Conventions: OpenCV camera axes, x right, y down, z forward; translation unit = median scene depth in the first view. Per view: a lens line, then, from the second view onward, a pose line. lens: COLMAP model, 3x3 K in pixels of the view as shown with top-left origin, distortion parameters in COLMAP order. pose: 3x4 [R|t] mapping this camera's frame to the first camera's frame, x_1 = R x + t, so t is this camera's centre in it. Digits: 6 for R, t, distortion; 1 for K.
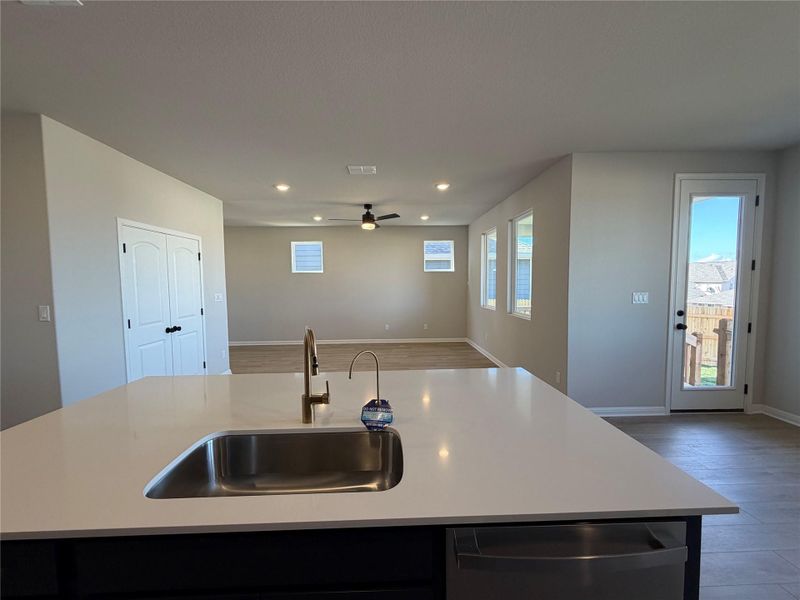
lens RADIAL K [[319.6, 0, 401.0], [0, 319.6, 301.0], [0, 0, 1]] dist [0.000362, -0.000262]
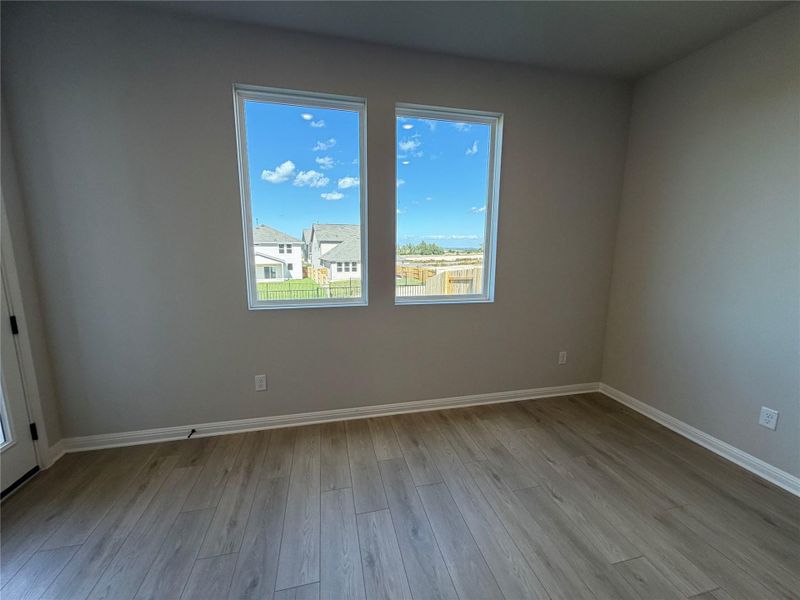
lens RADIAL K [[319.6, 0, 403.3], [0, 319.6, 296.0], [0, 0, 1]] dist [0.000362, -0.000262]
pose [[-0.198944, -0.147685, 0.968819, 0.439996], [0.051459, 0.985642, 0.160816, -0.017817], [-0.978659, 0.081848, -0.188488, 0.450397]]
